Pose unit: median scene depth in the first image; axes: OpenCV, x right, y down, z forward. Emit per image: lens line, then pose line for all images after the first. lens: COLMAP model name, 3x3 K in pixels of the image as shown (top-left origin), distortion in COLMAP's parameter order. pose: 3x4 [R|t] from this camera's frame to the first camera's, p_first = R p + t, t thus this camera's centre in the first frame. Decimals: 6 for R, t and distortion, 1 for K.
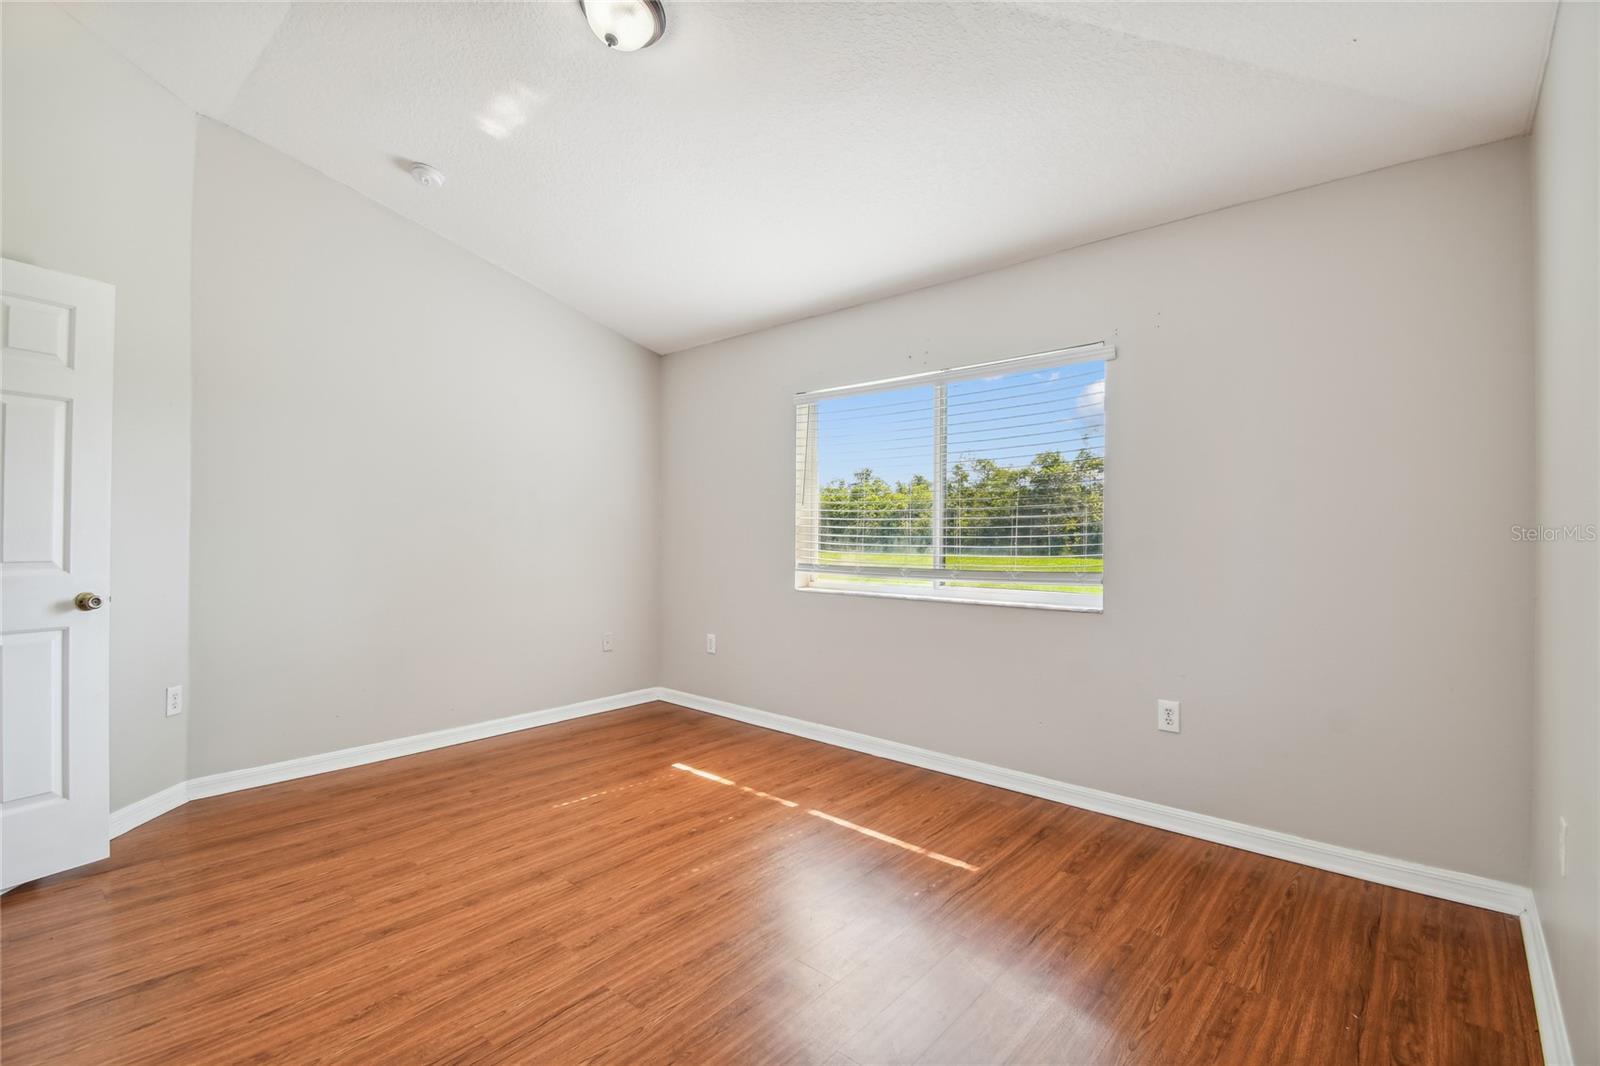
lens RADIAL K [[728.6, 0, 805.8], [0, 728.6, 527.5], [0, 0, 1]] dist [0.020411, -0.026597]
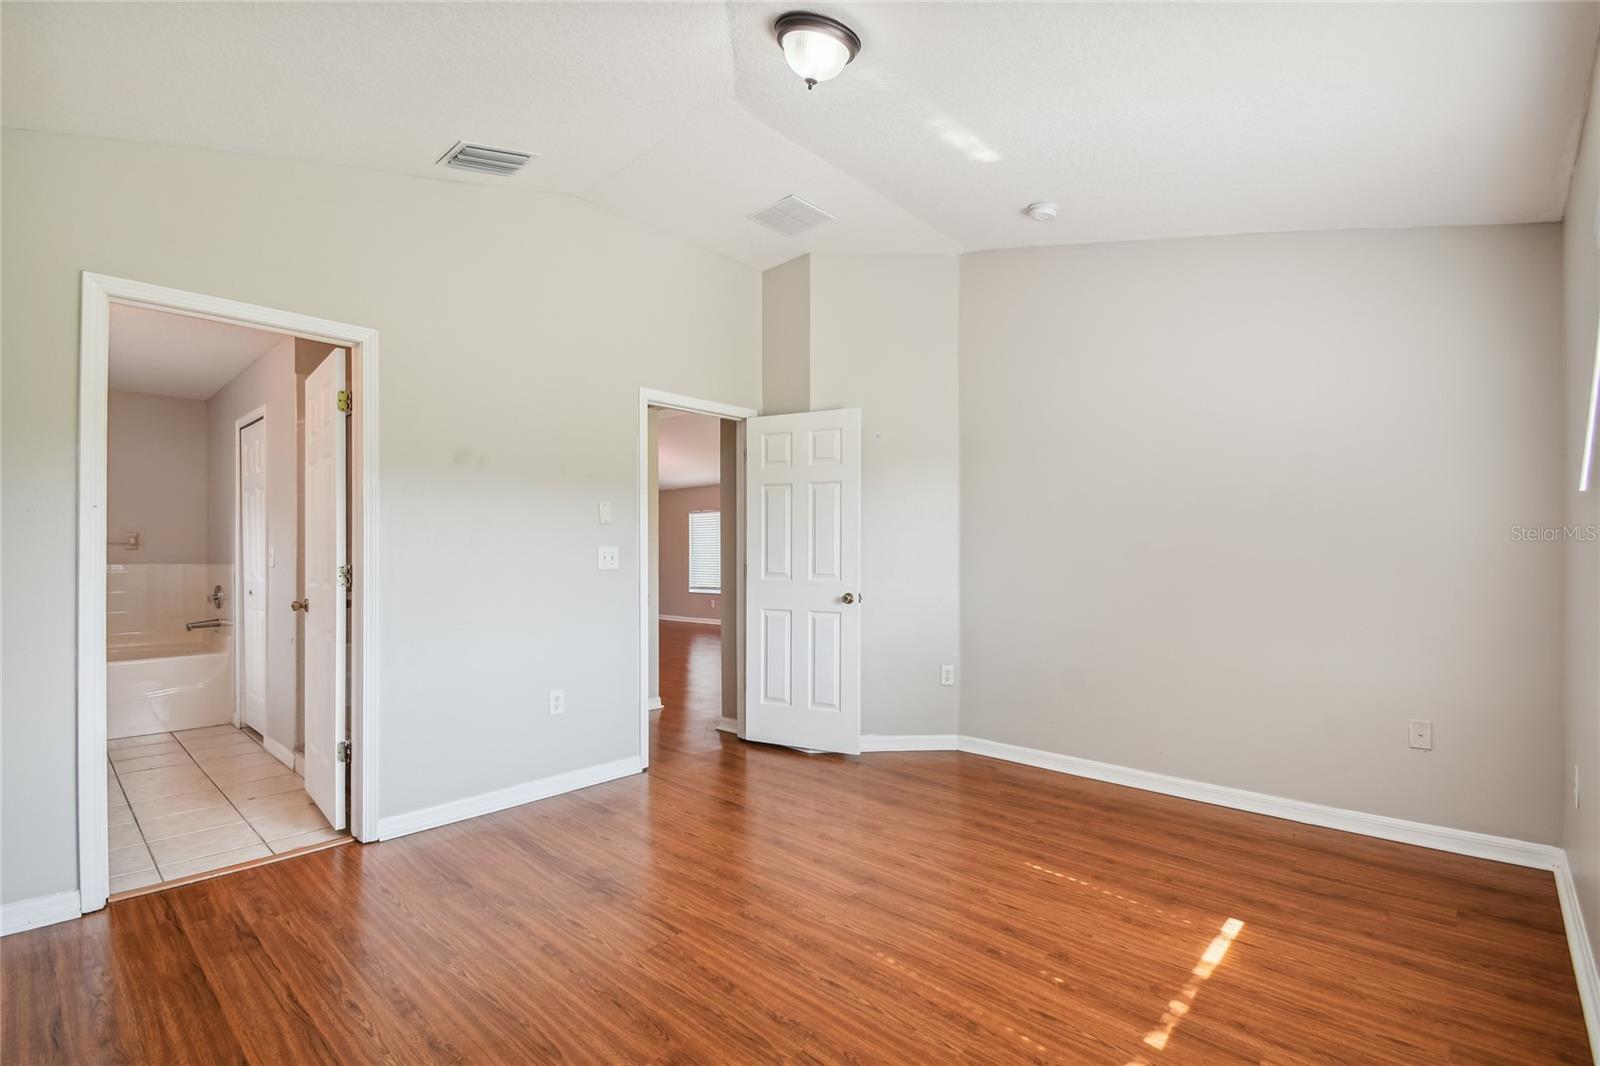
lens RADIAL K [[722.7, 0, 802.0], [0, 722.7, 553.5], [0, 0, 1]] dist [0.021396, -0.025415]
pose [[-0.041295, -0.005238, -0.999133, 0.541567], [0.003487, 0.999979, -0.005386, 0.004106], [0.999141, -0.003707, -0.041276, 0.734209]]
